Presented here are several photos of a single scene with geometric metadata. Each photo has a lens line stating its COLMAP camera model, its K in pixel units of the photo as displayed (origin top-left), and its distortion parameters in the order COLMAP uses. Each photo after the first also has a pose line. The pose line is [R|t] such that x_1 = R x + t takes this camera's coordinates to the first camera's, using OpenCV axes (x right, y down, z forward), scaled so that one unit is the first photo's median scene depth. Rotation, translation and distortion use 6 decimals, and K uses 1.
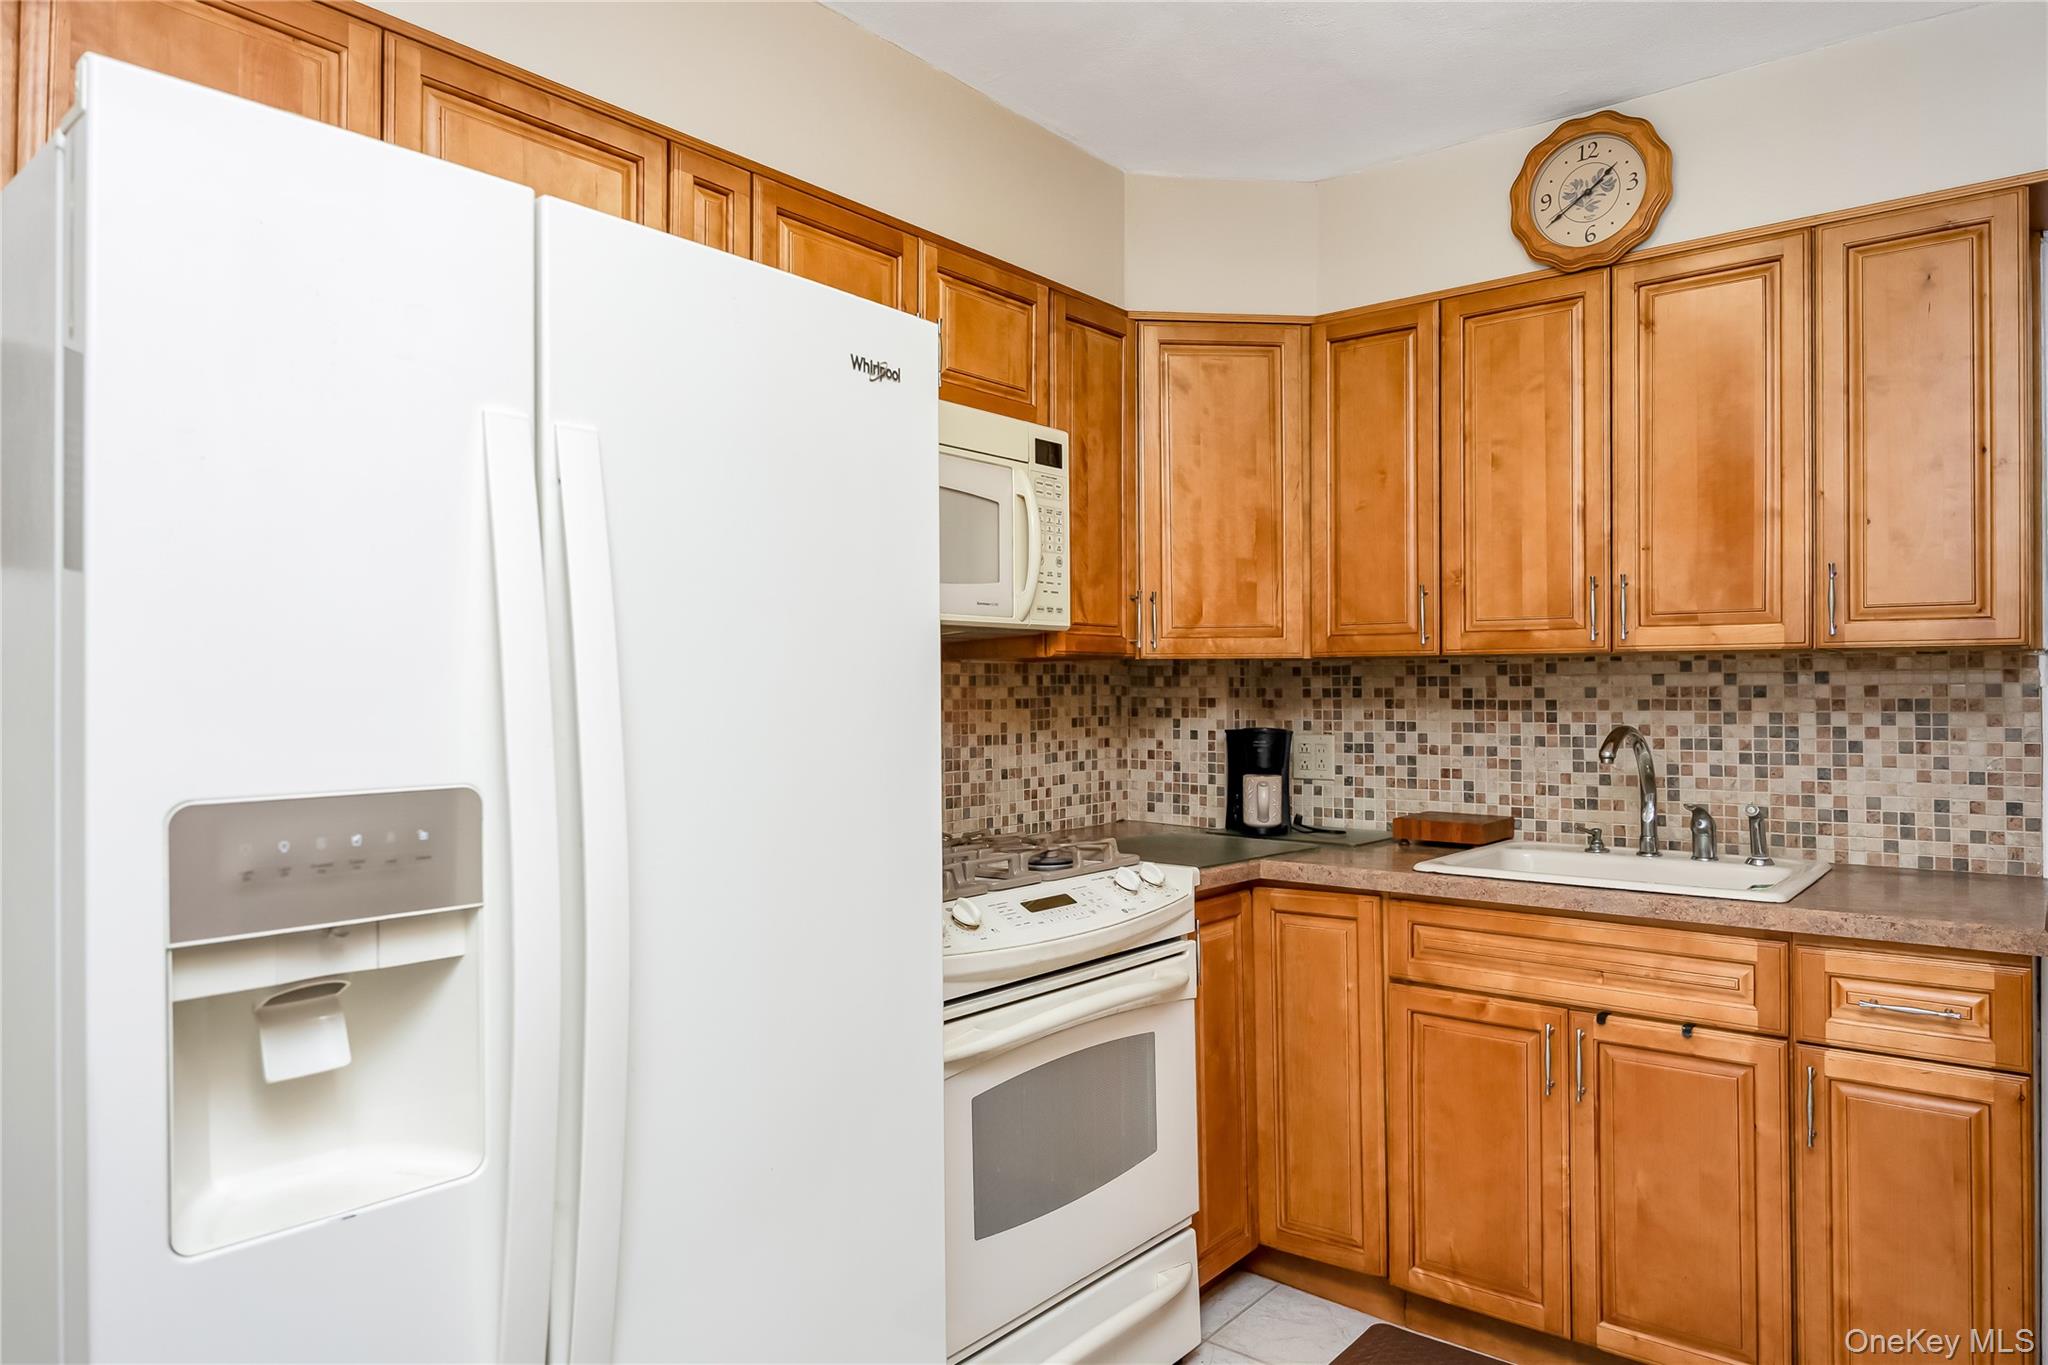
lens RADIAL K [[1294.7, 0, 1026.8], [0, 1294.7, 684.2], [0, 0, 1]] dist [-0.005206, -0.000685]
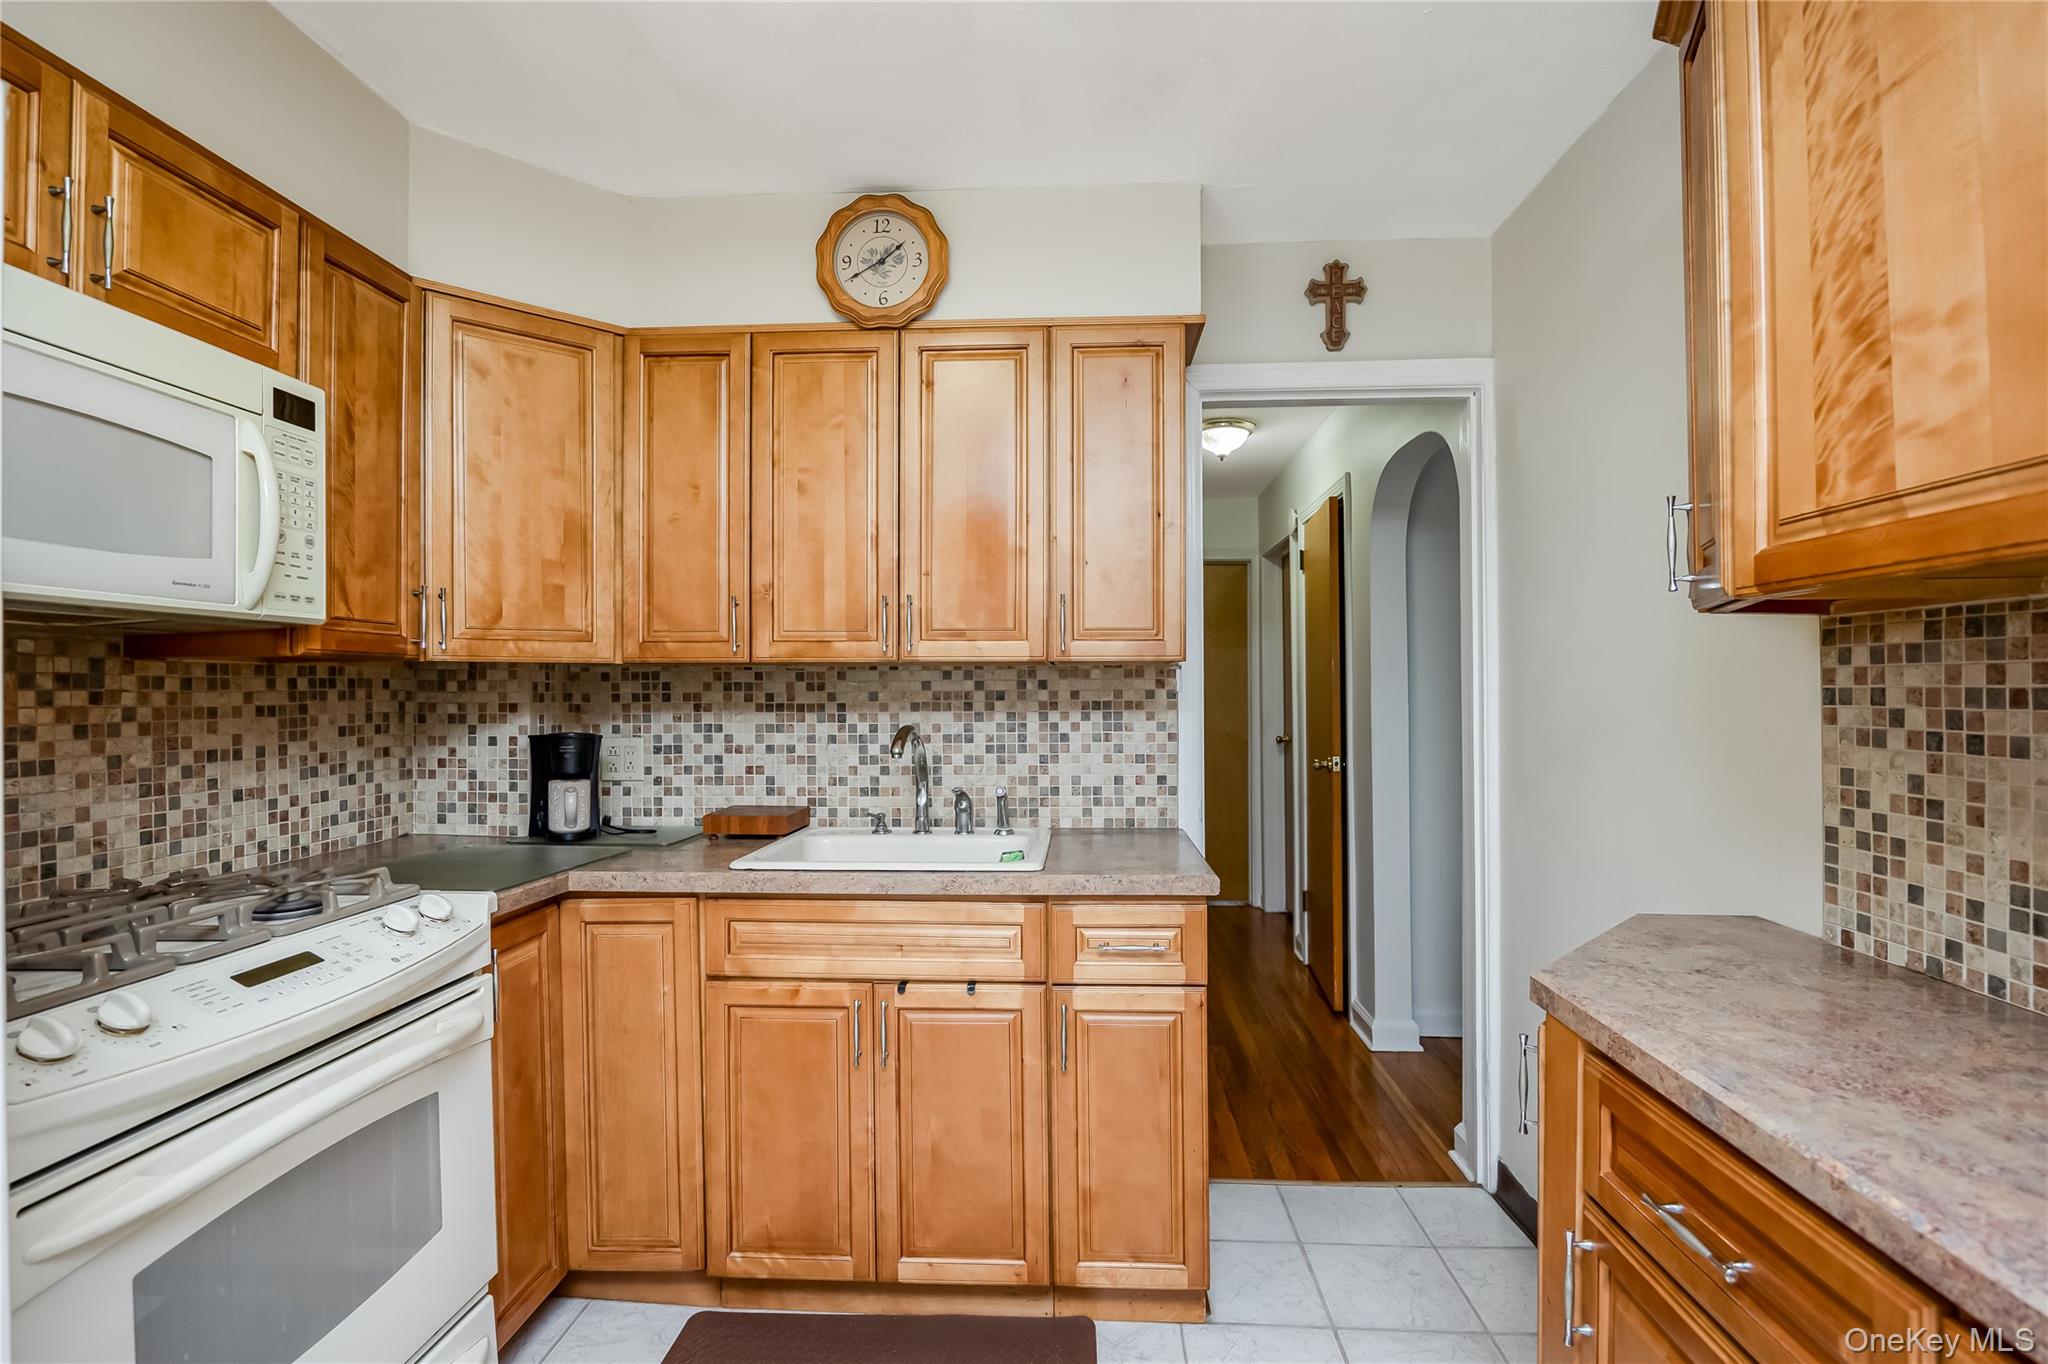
lens RADIAL K [[973.6, 0, 1032.8], [0, 973.6, 687.0], [0, 0, 1]] dist [-0.012281, 0.000419]
pose [[0.806548, 0.003148, 0.591161, 0.032676], [-0.001658, 0.999994, -0.003063, 0.000299], [-0.591167, 0.001491, 0.806548, 0.220381]]
